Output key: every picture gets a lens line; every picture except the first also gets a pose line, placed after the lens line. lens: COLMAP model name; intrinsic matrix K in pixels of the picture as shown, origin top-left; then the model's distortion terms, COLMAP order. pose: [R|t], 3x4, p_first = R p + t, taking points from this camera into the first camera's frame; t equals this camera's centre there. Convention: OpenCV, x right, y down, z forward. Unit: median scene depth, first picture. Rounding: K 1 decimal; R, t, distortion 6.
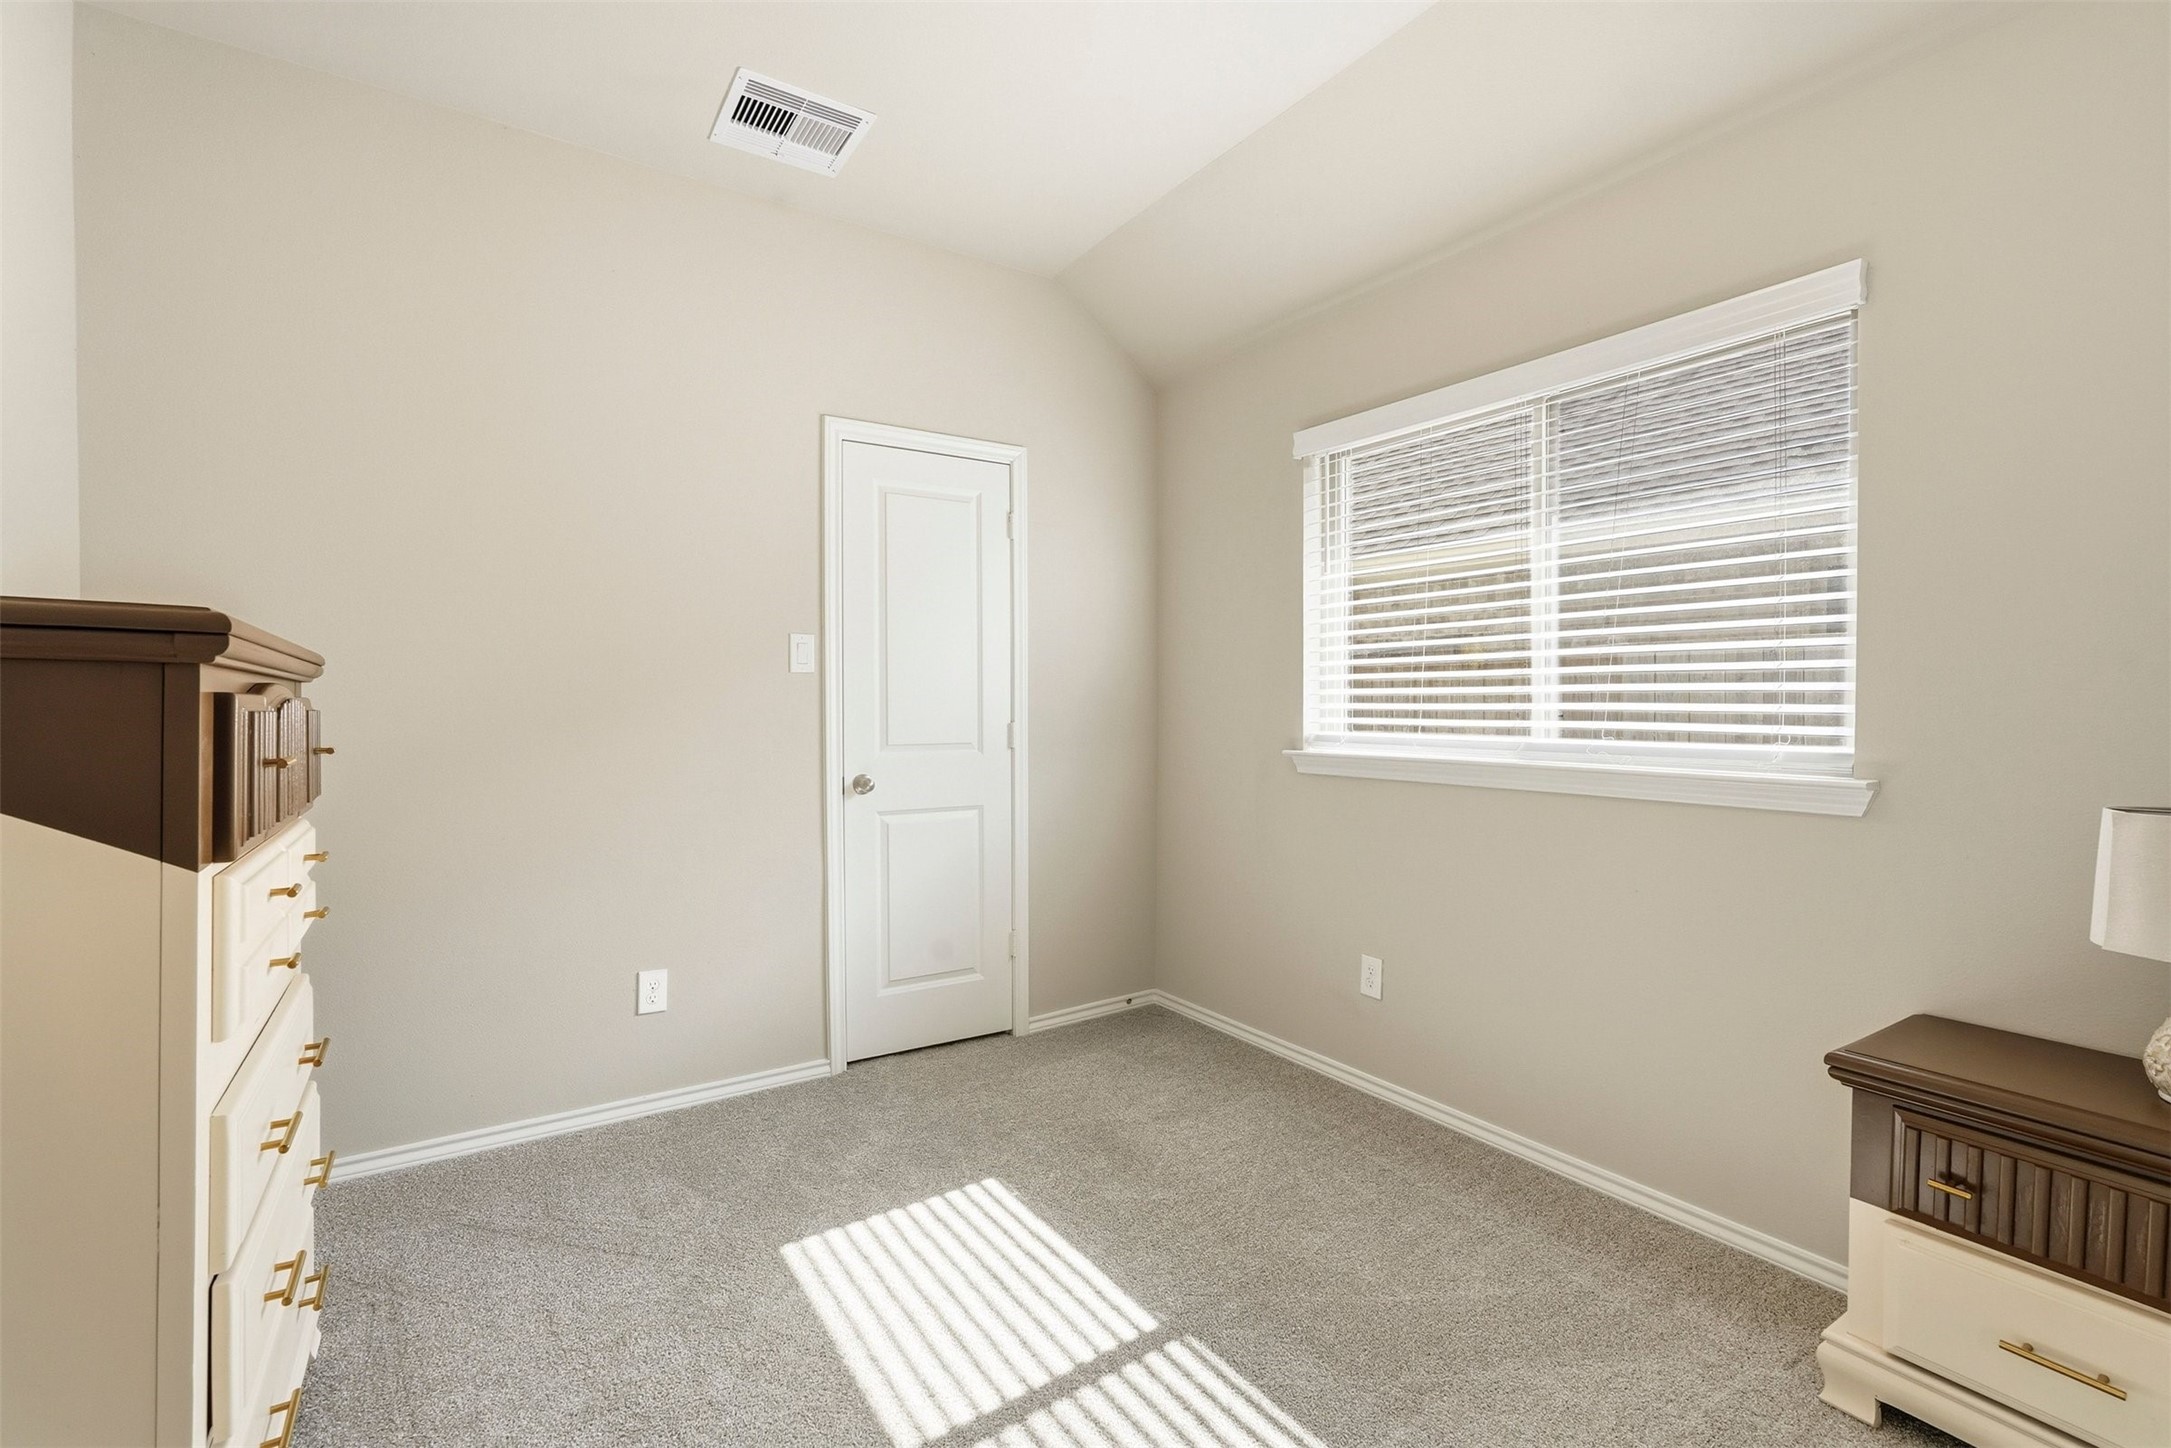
lens RADIAL K [[968.4, 0, 1089.1], [0, 968.4, 720.7], [0, 0, 1]] dist [0.004223, 0.000274]
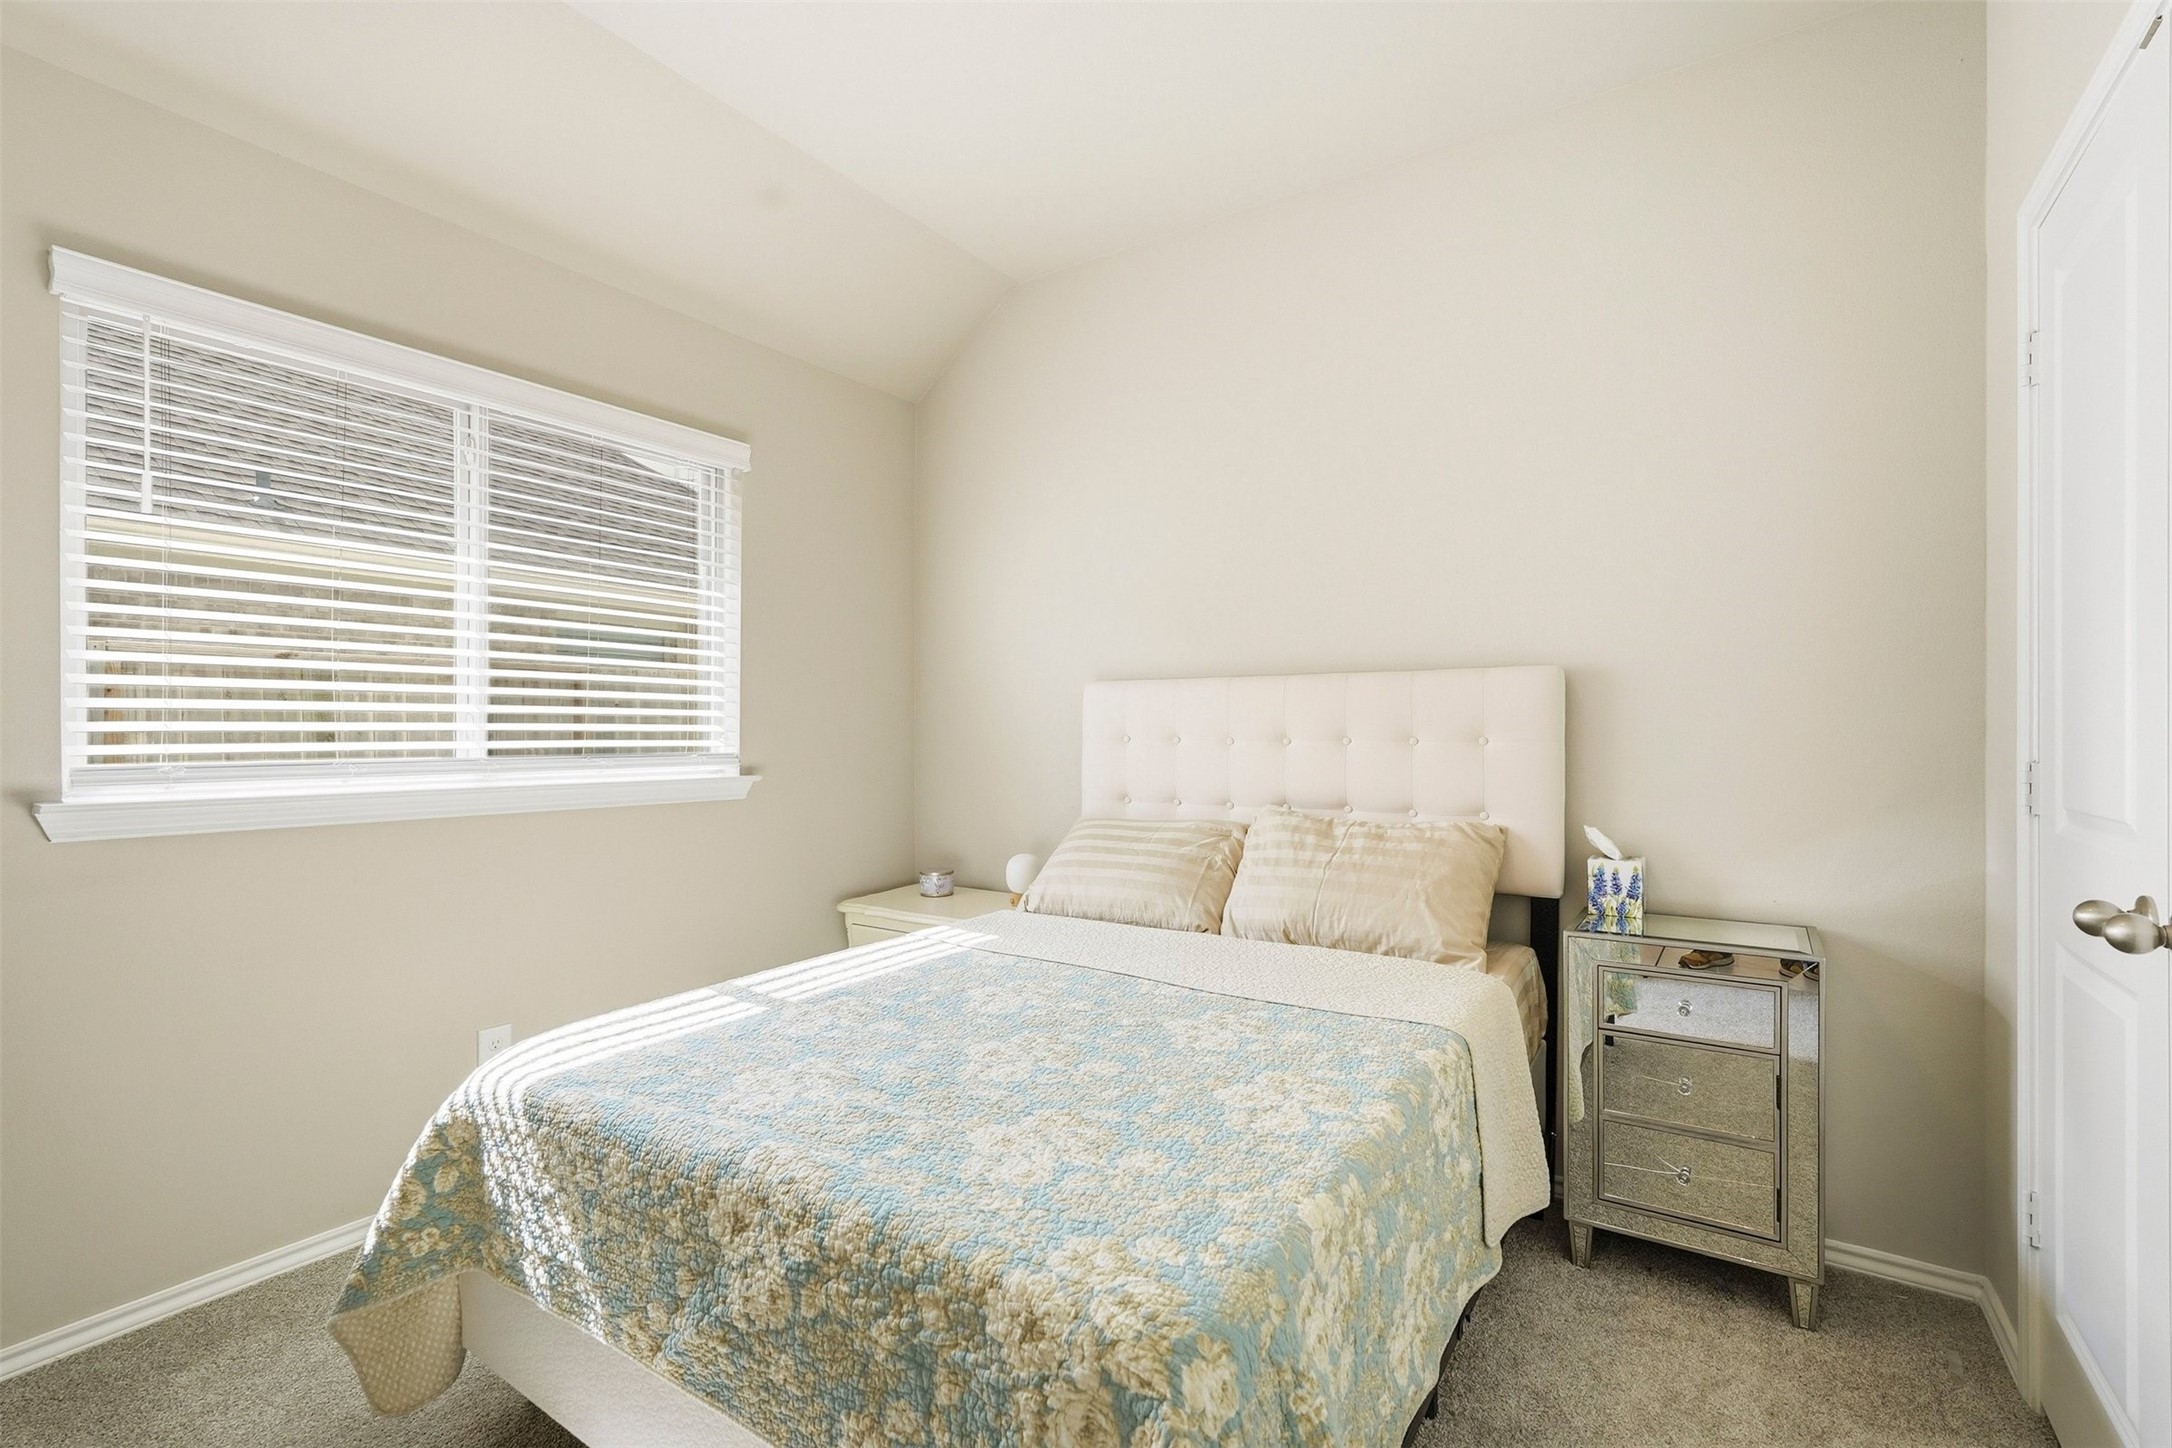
lens RADIAL K [[968.8, 0, 1084.5], [0, 968.8, 723.9], [0, 0, 1]] dist [0.004223, 0.000274]
pose [[-0.394212, -0.000037, 0.919019, -0.659194], [0.010019, 0.999940, 0.004338, -0.015061], [-0.918965, 0.010918, -0.394188, 0.814418]]
